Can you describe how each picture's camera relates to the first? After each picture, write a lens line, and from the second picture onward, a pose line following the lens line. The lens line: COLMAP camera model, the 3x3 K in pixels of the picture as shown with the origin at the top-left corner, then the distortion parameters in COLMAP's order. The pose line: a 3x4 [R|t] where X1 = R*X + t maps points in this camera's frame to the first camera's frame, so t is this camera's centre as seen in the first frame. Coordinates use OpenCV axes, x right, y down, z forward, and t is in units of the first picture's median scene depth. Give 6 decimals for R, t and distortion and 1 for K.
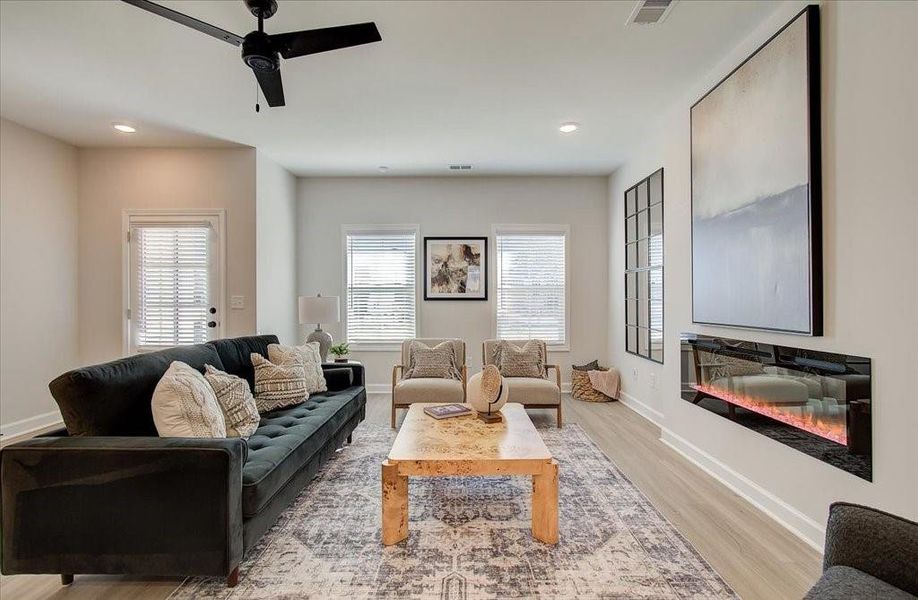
lens RADIAL K [[421.2, 0, 461.4], [0, 421.2, 300.5], [0, 0, 1]] dist [0.001874, 0.001167]
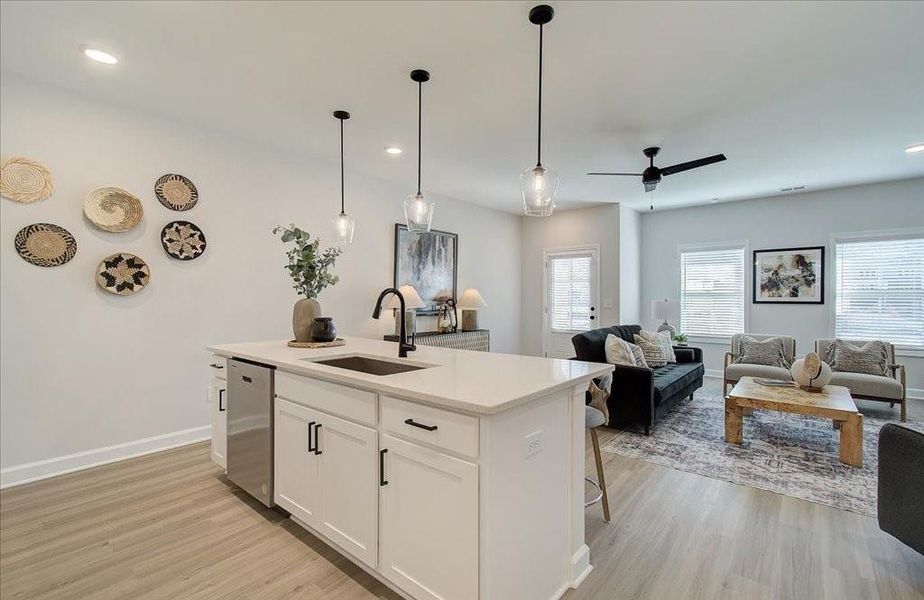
lens RADIAL K [[405.2, 0, 465.9], [0, 405.2, 300.1], [0, 0, 1]] dist [-0.004213, 0.003682]
pose [[0.764276, 0.006714, -0.644854, 0.039859], [-0.005352, 0.999977, 0.004068, -0.013932], [0.644867, 0.000342, 0.764295, -0.544385]]
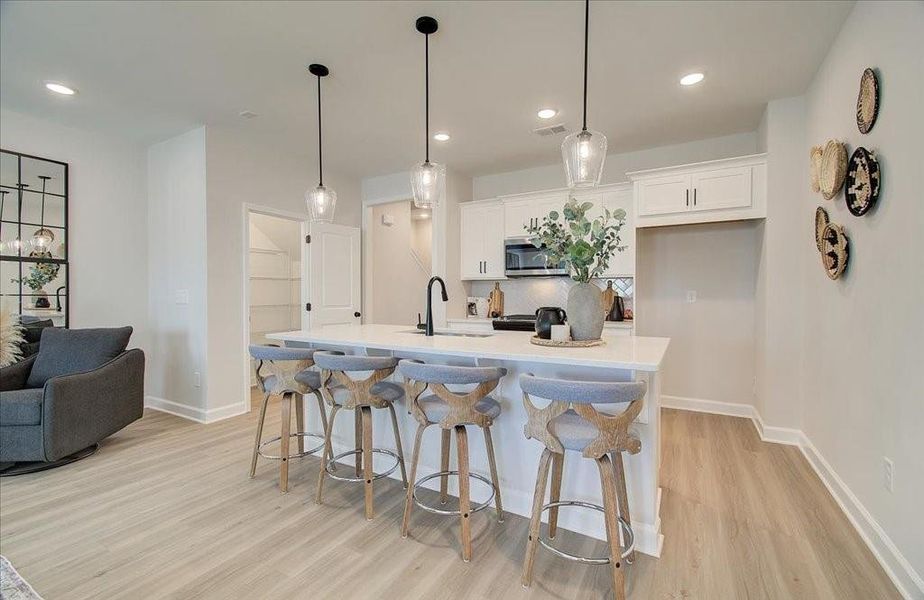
lens RADIAL K [[400.0, 0, 467.8], [0, 400.0, 299.3], [0, 0, 1]] dist [-0.007742, 0.003530]
pose [[-0.871375, -0.000961, 0.490617, -0.819116], [0.006347, 0.999892, 0.013231, 0.002394], [-0.490577, 0.014643, -0.871275, 0.431195]]
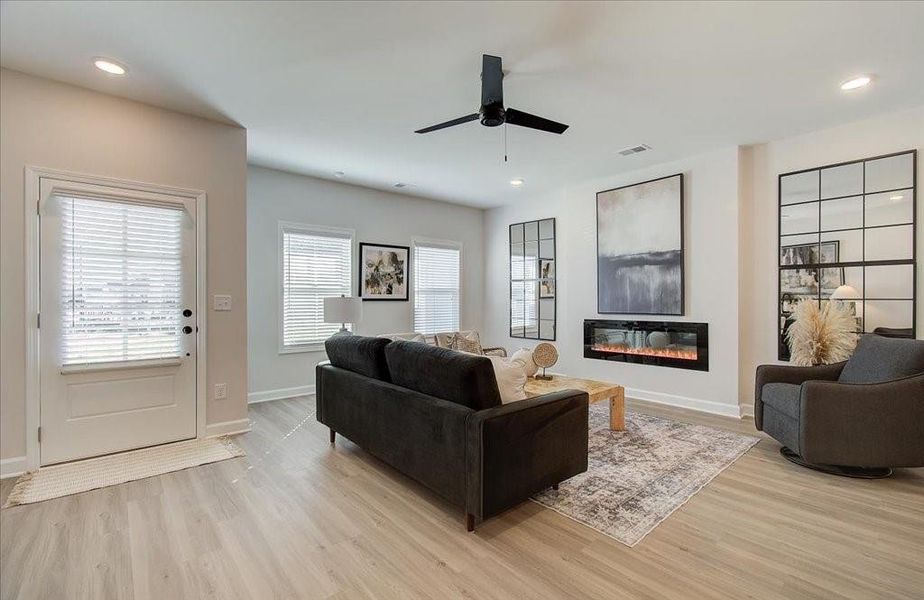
lens RADIAL K [[405.2, 0, 468.7], [0, 405.2, 299.5], [0, 0, 1]] dist [-0.004213, 0.003682]
pose [[0.750300, 0.002326, 0.661094, -0.782569], [0.001116, 0.999988, -0.004784, 0.002479], [-0.661097, 0.004327, 0.750288, 0.053305]]
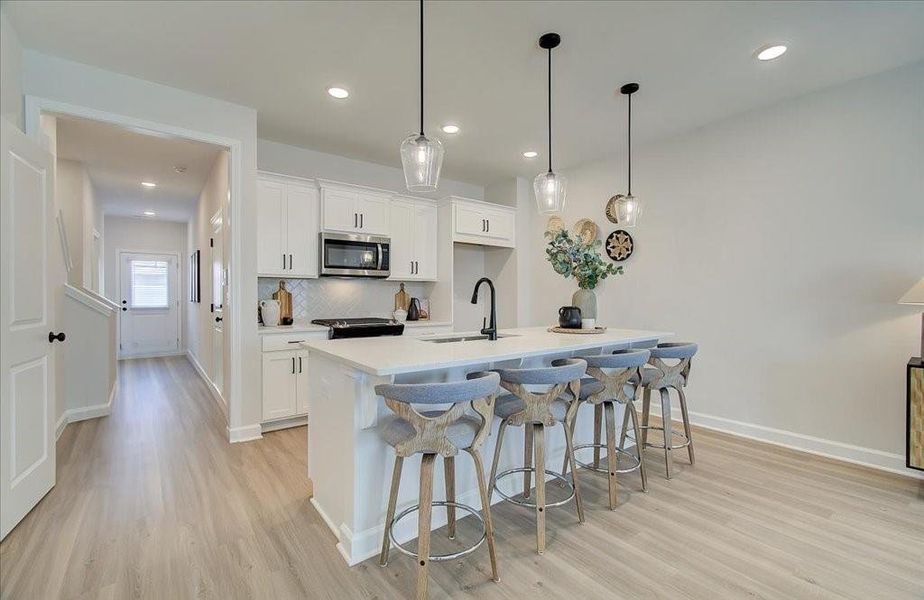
lens RADIAL K [[405.2, 0, 461.9], [0, 405.2, 295.4], [0, 0, 1]] dist [-0.004213, 0.003682]
pose [[-0.790862, -0.000819, -0.611994, 0.028484], [-0.001301, 0.999999, 0.000343, 0.001119], [0.611993, 0.001068, -0.790862, 0.359306]]
